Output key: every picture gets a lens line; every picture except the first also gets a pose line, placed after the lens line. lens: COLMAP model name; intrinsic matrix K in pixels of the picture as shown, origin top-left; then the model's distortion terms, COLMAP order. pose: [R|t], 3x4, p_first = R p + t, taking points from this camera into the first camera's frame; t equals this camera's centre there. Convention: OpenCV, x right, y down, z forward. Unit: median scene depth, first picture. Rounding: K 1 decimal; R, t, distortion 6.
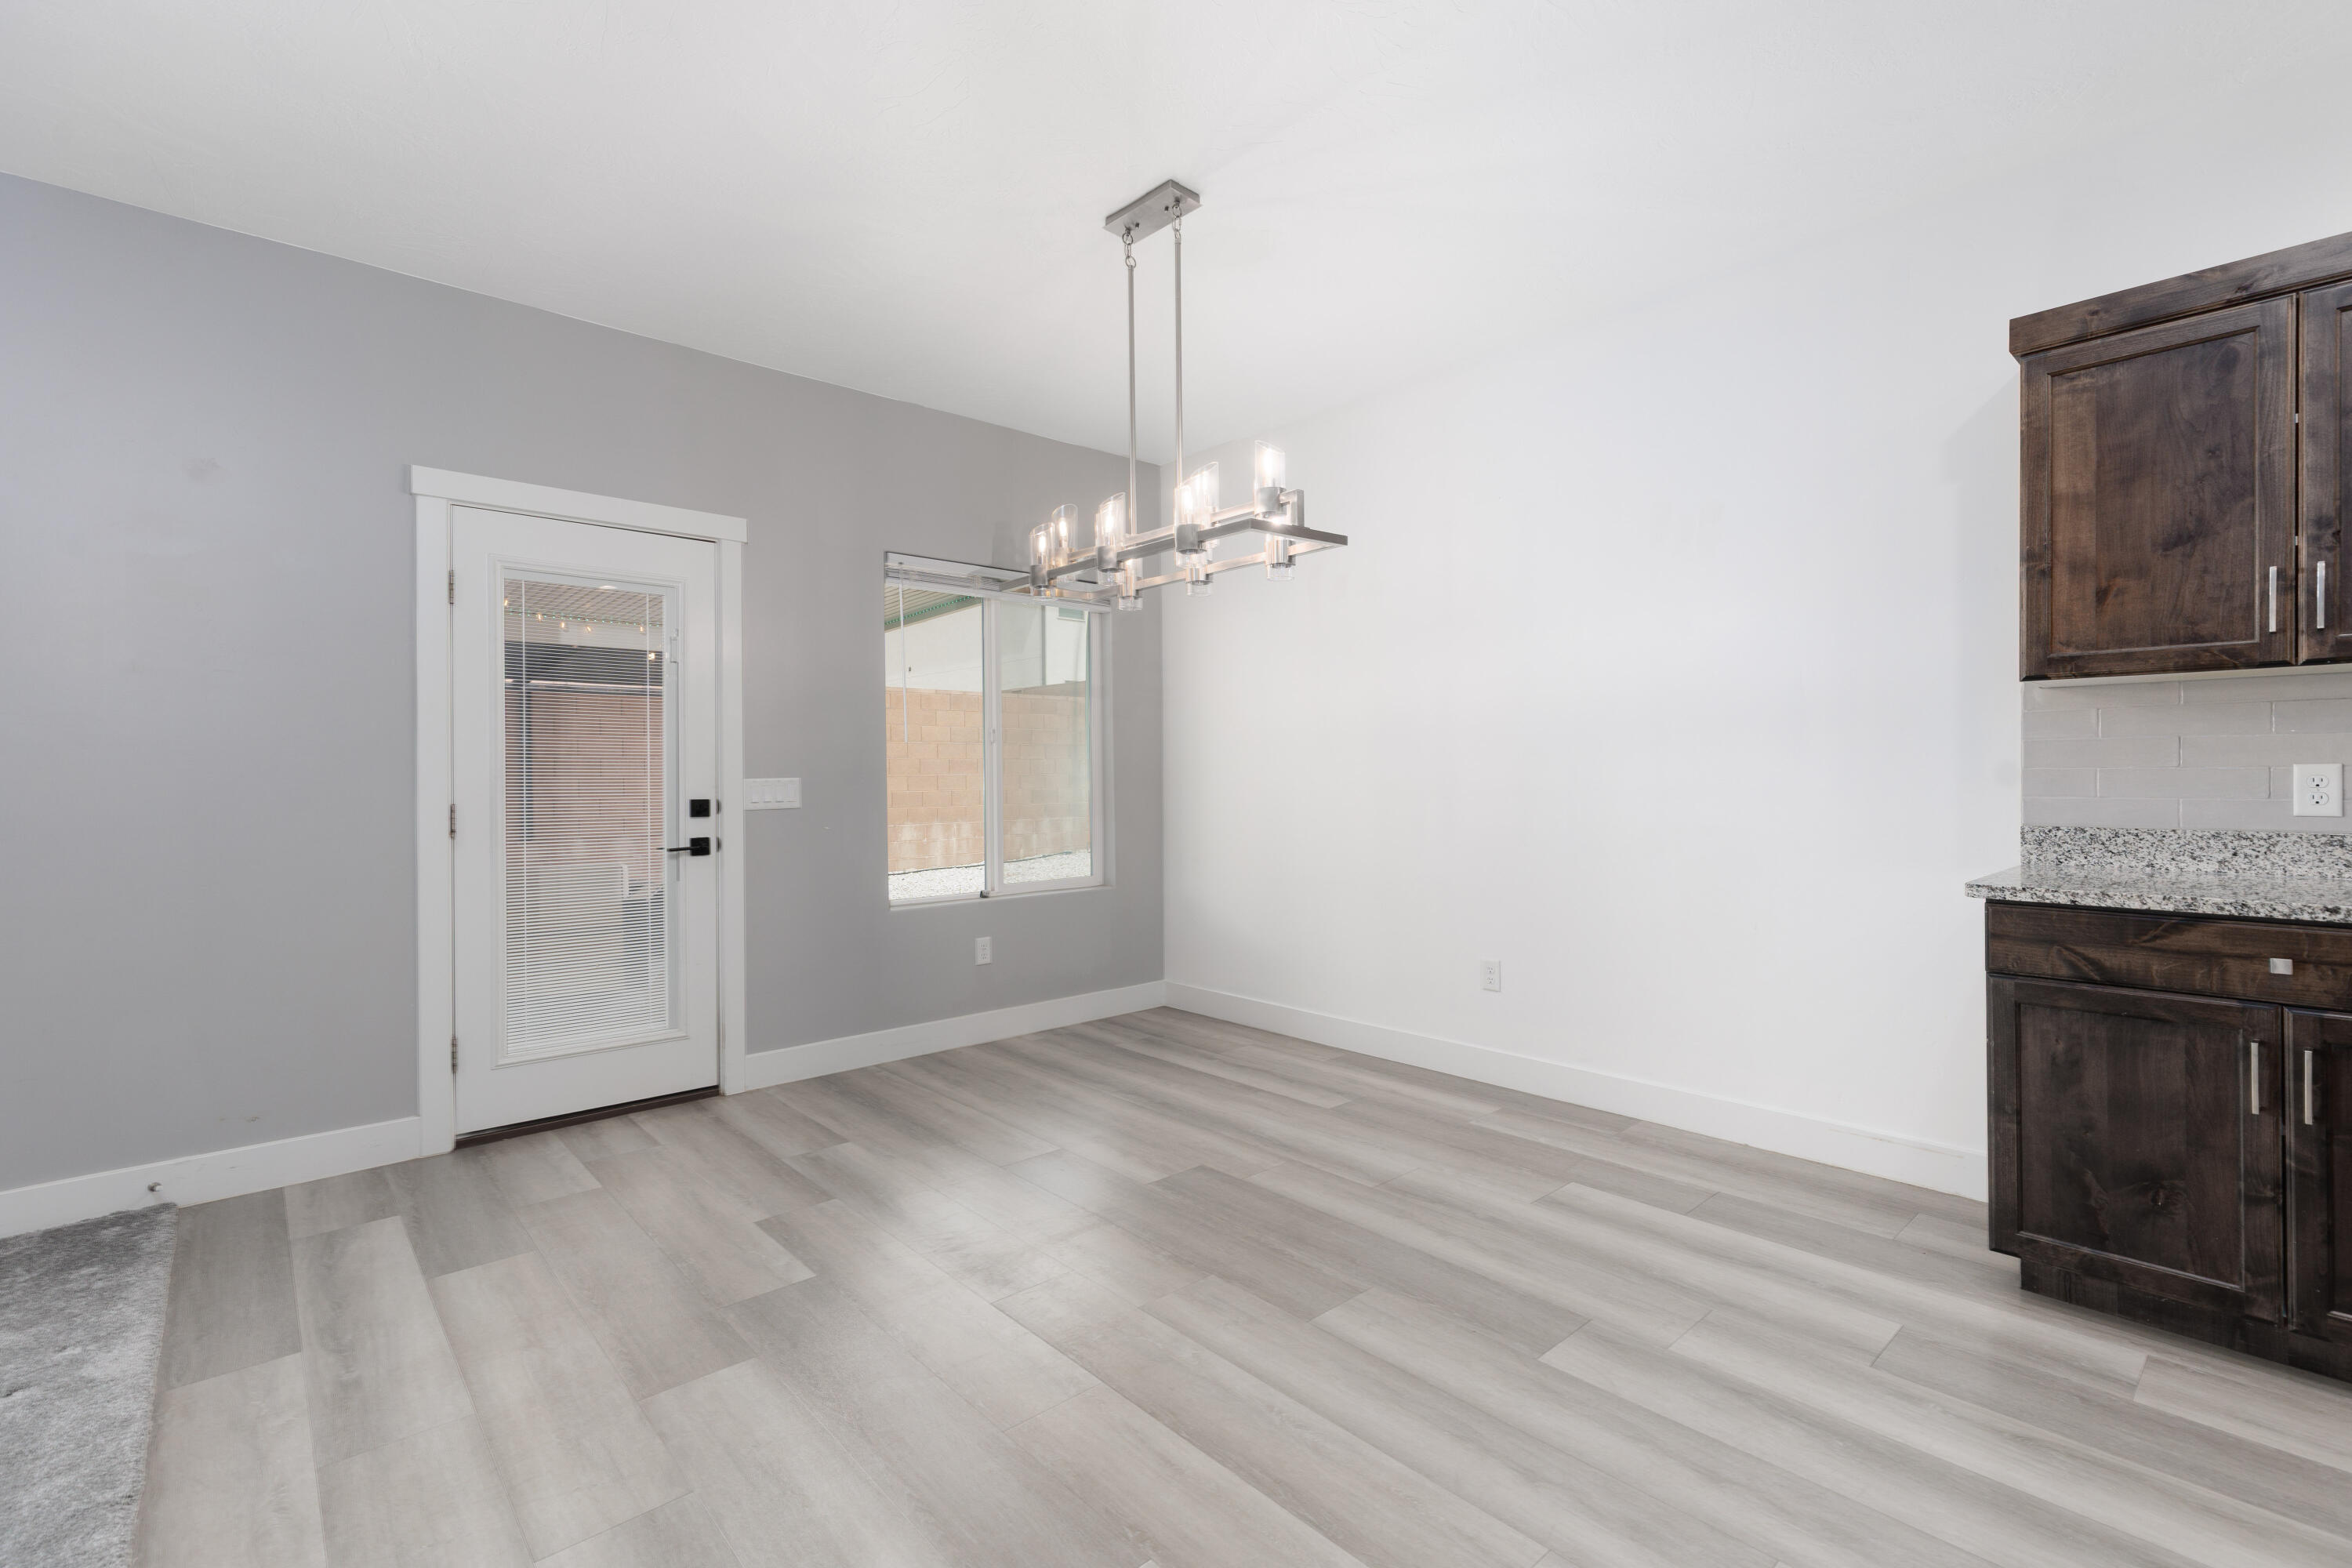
lens RADIAL K [[1055.2, 0, 1185.1], [0, 1055.2, 783.4], [0, 0, 1]] dist [0.006628, 0.000569]
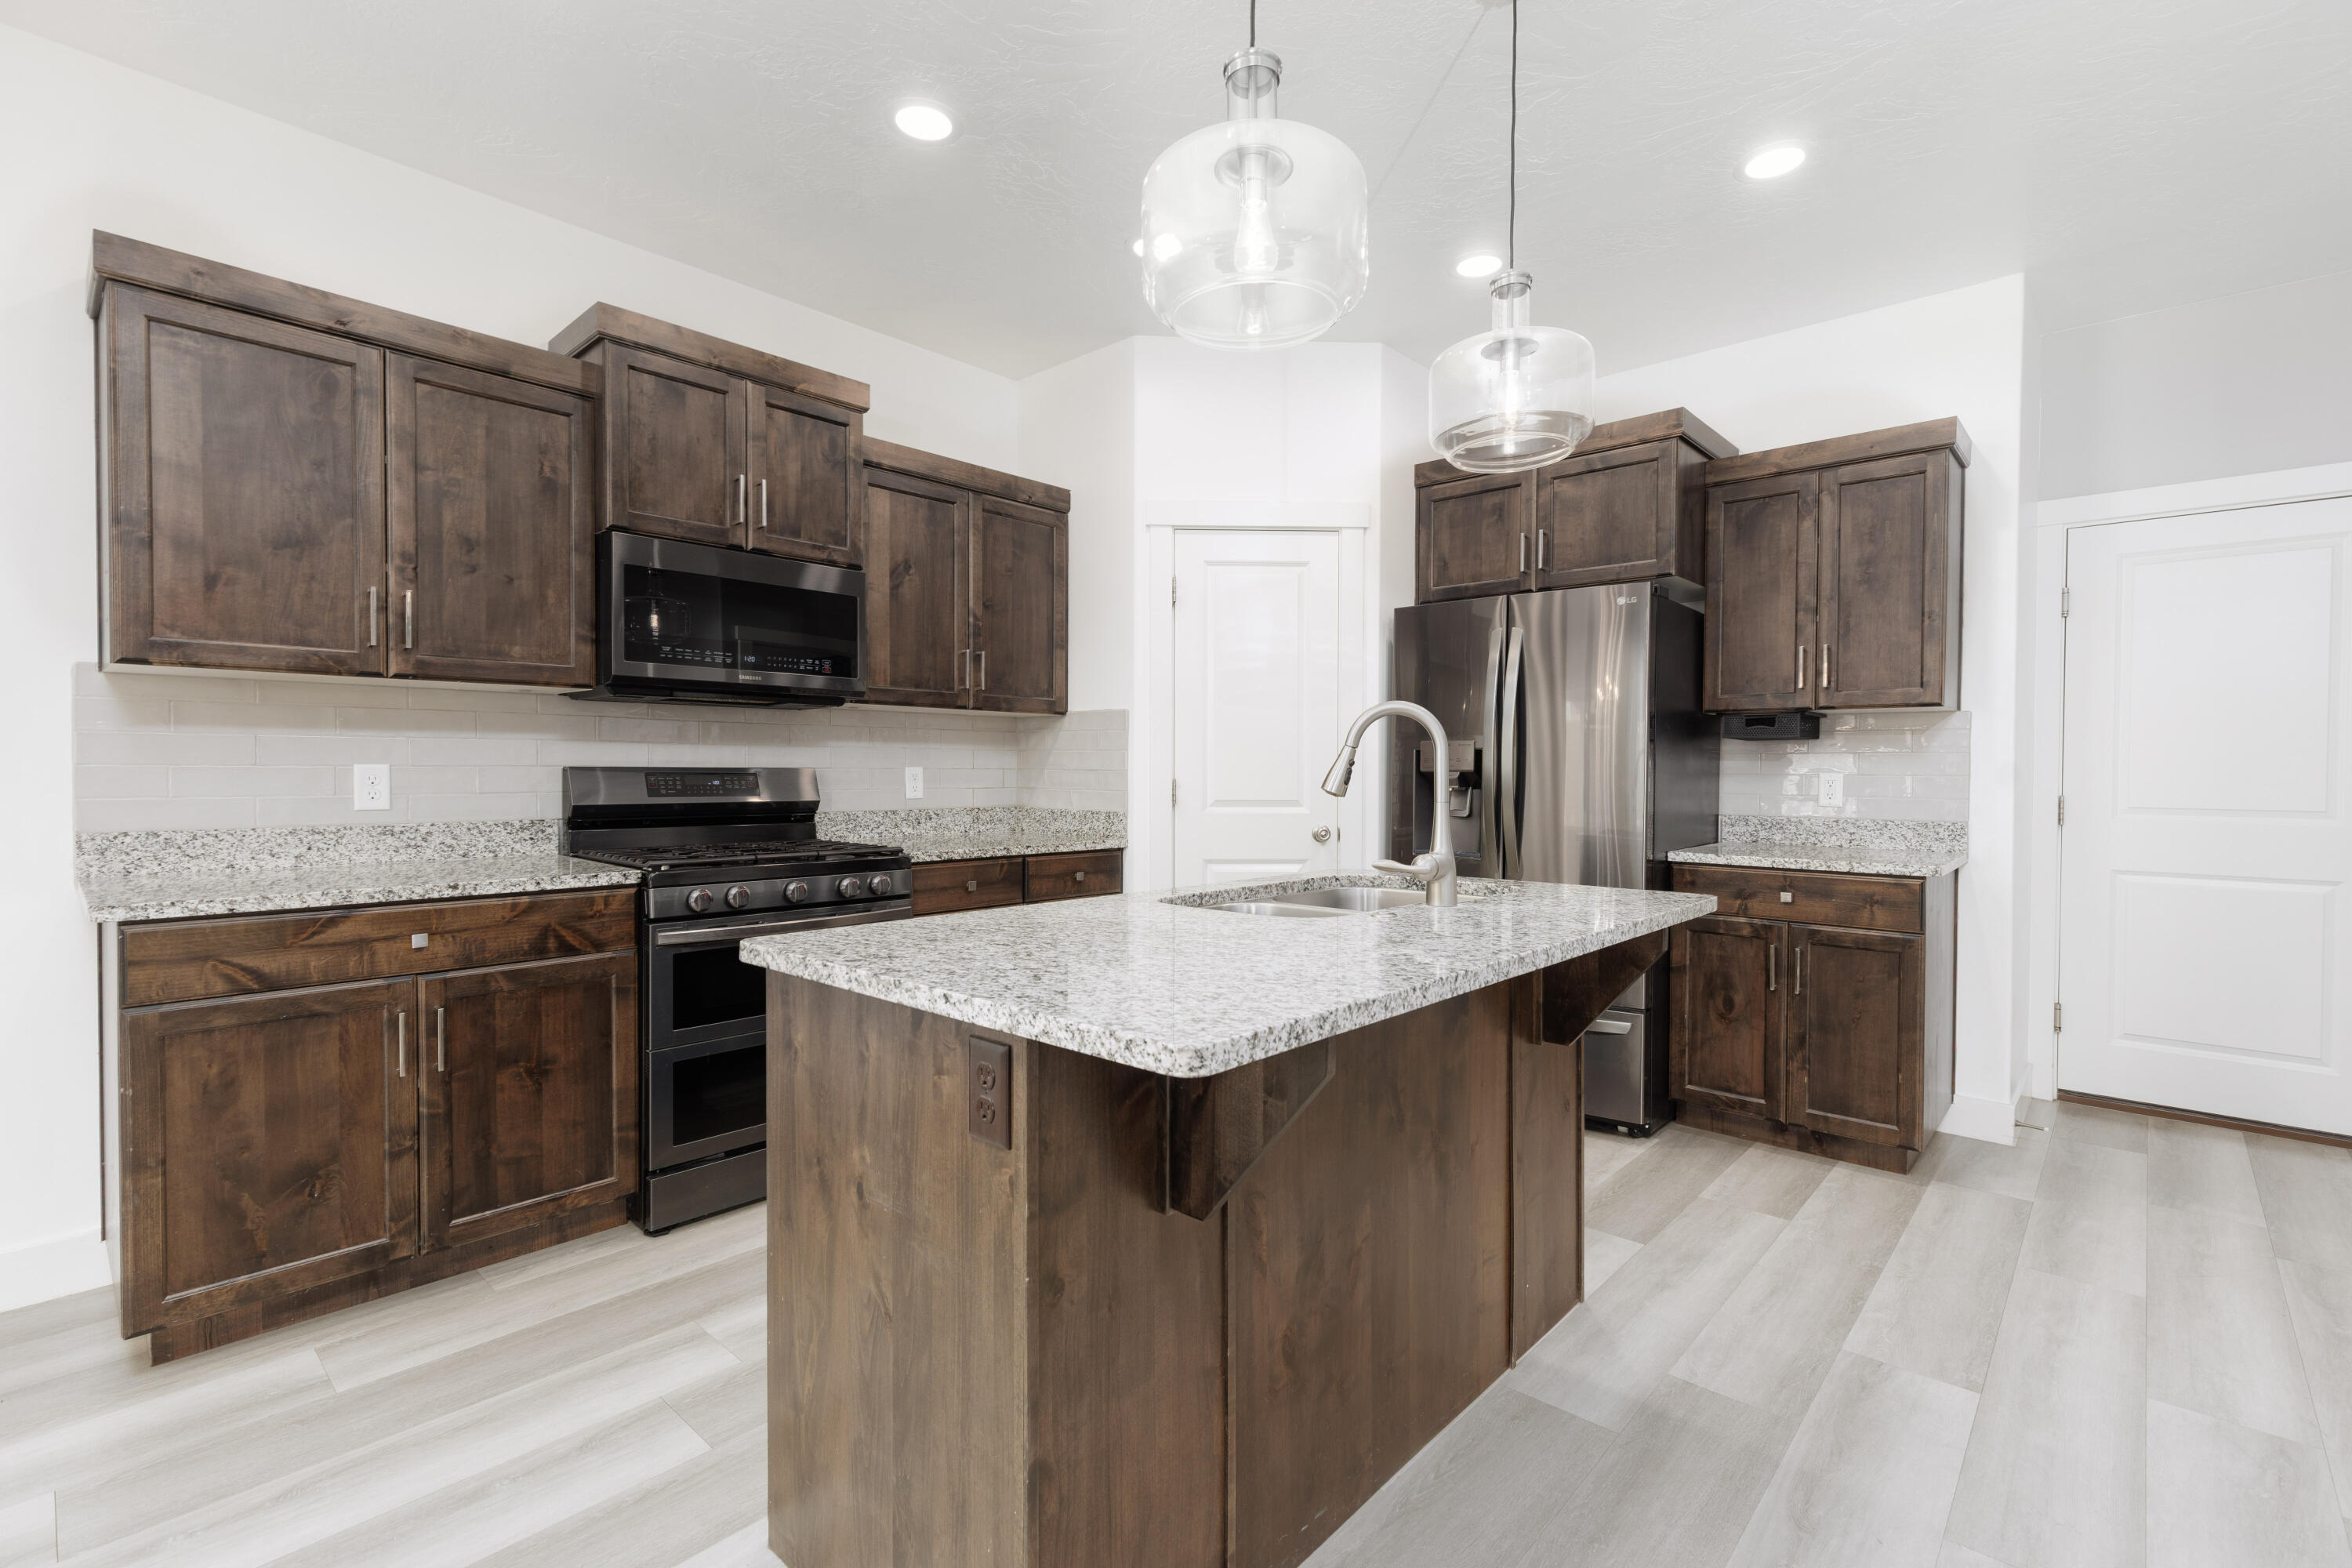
lens RADIAL K [[1055.2, 0, 1185.1], [0, 1055.2, 783.4], [0, 0, 1]] dist [0.006628, 0.000569]
pose [[-0.091246, -0.006255, 0.995809, -0.156523], [0.005331, 0.999963, 0.006770, -0.000763], [-0.995814, 0.005926, -0.091209, 0.246078]]
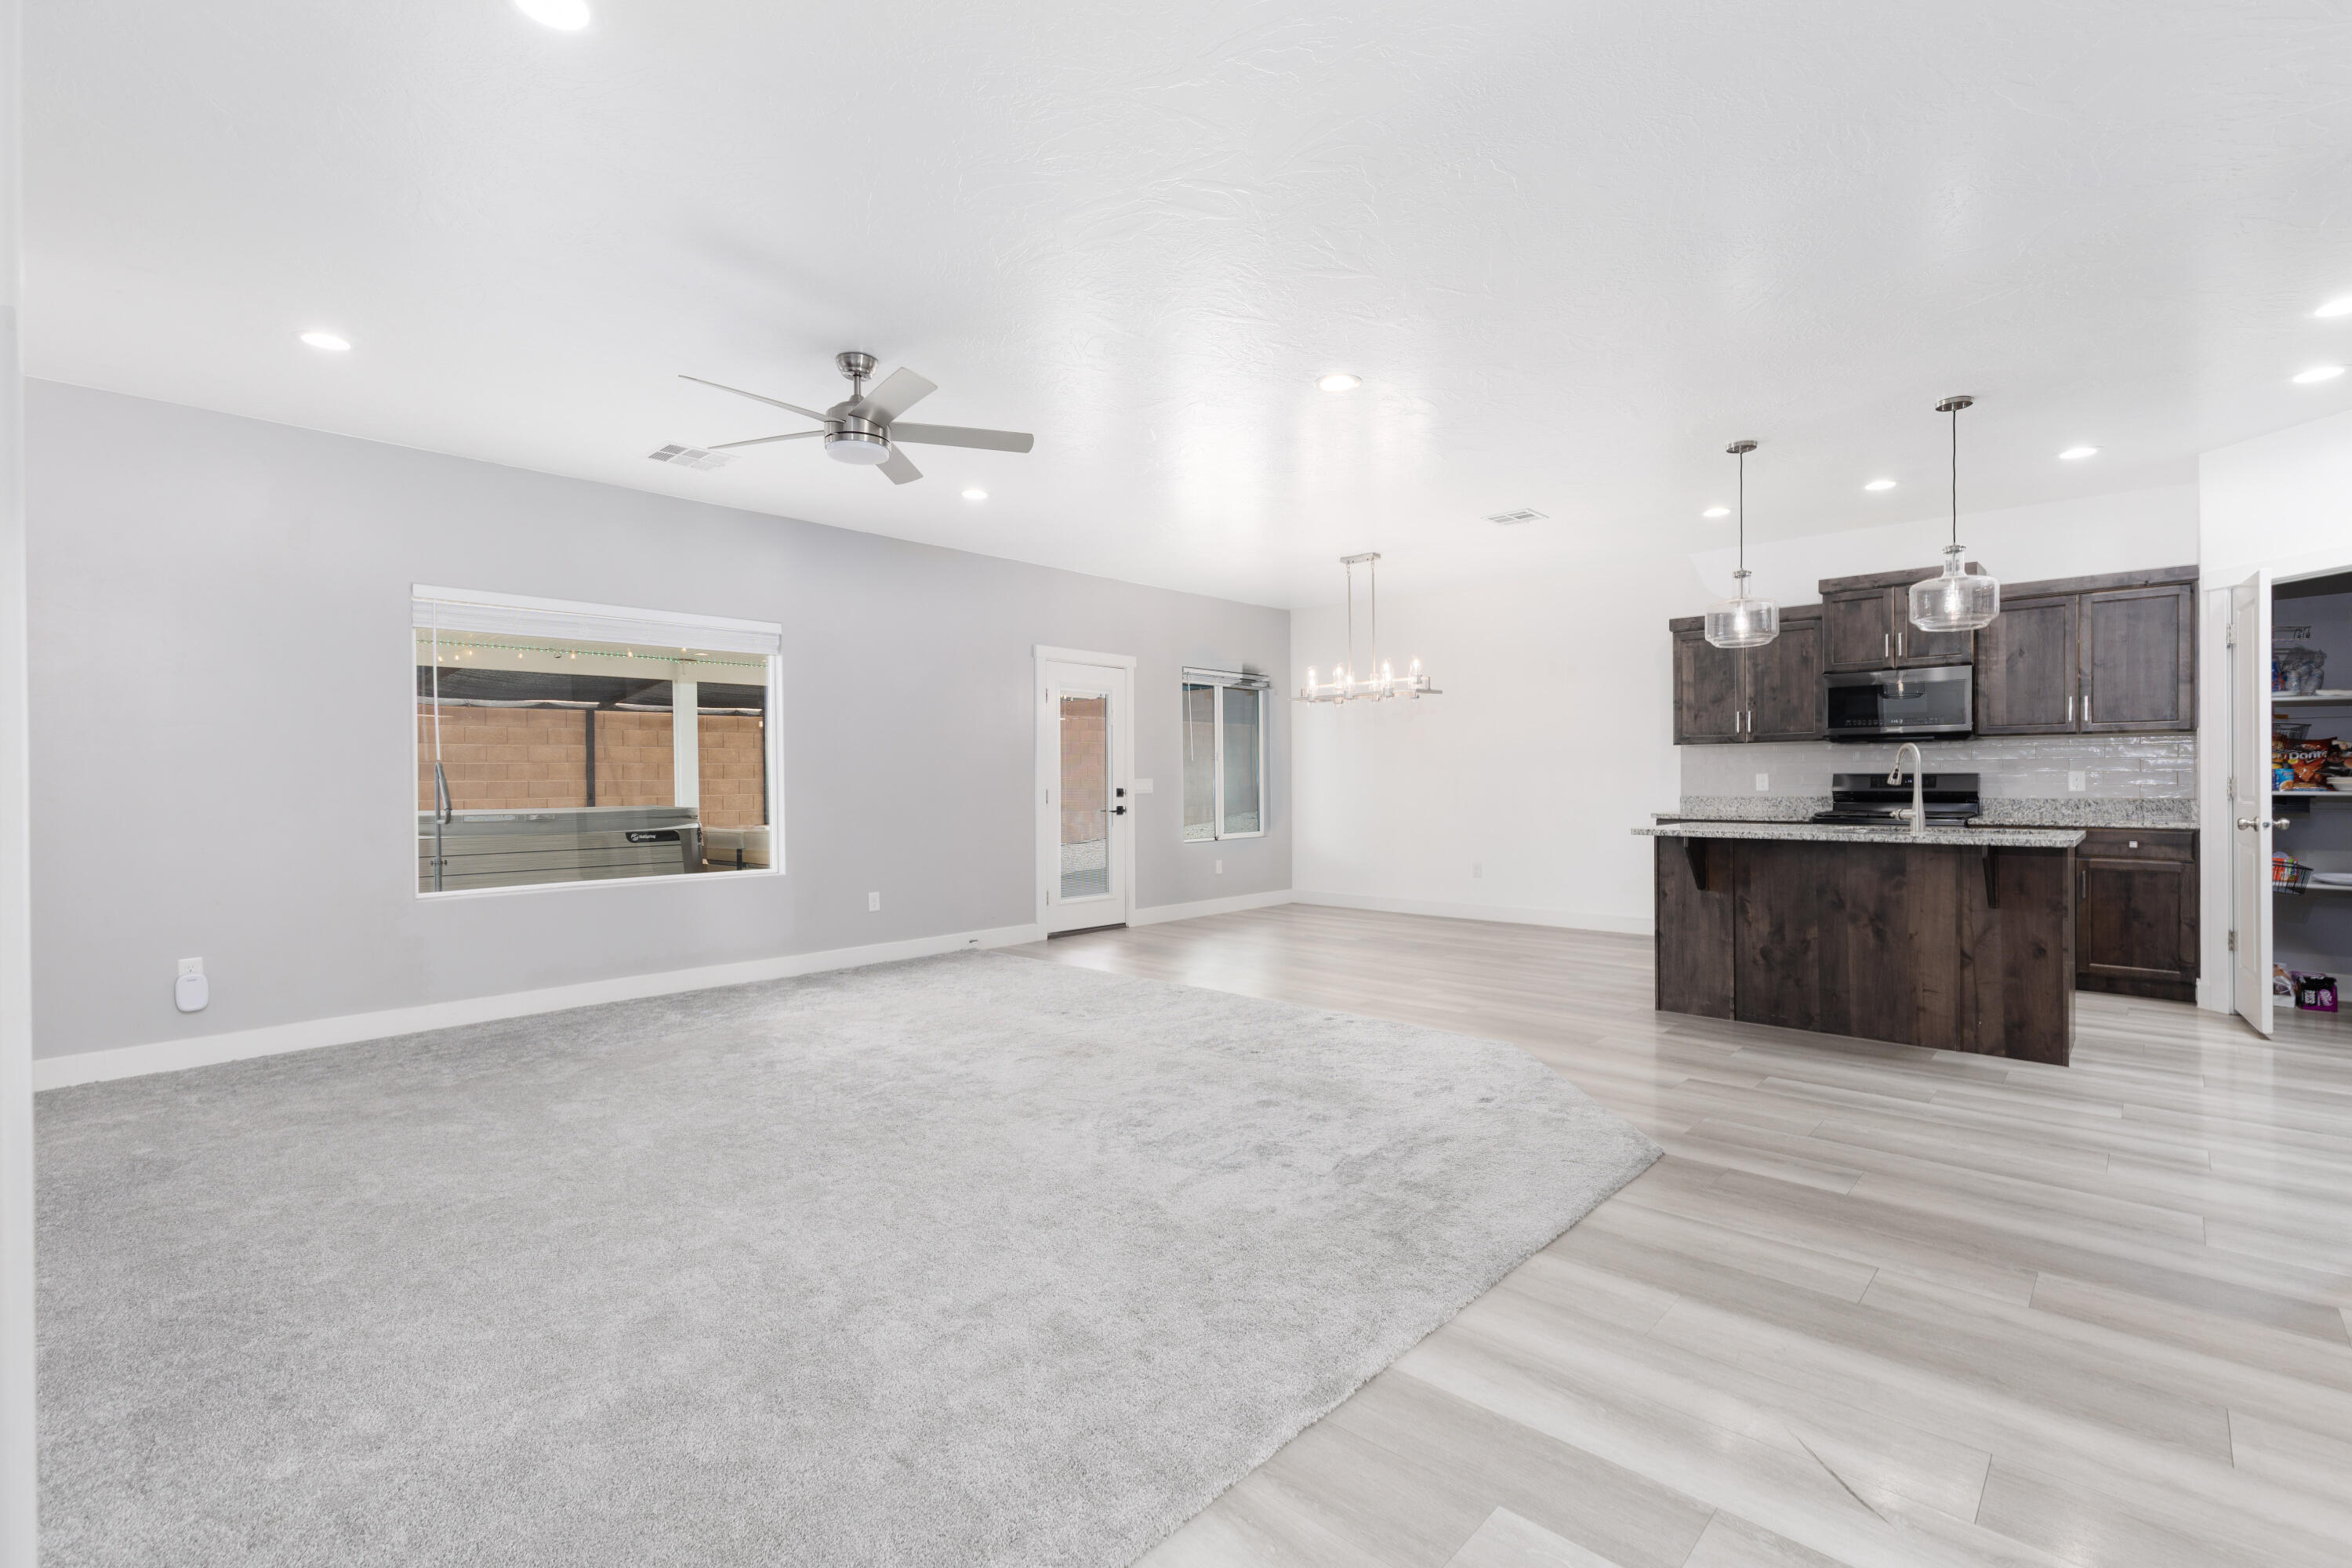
lens RADIAL K [[1055.2, 0, 1185.1], [0, 1055.2, 783.4], [0, 0, 1]] dist [0.006628, 0.000569]
pose [[0.996451, 0.000029, 0.084171, -0.862109], [0.000239, 0.999995, -0.003172, 0.019550], [-0.084171, 0.003181, 0.996446, -1.945282]]
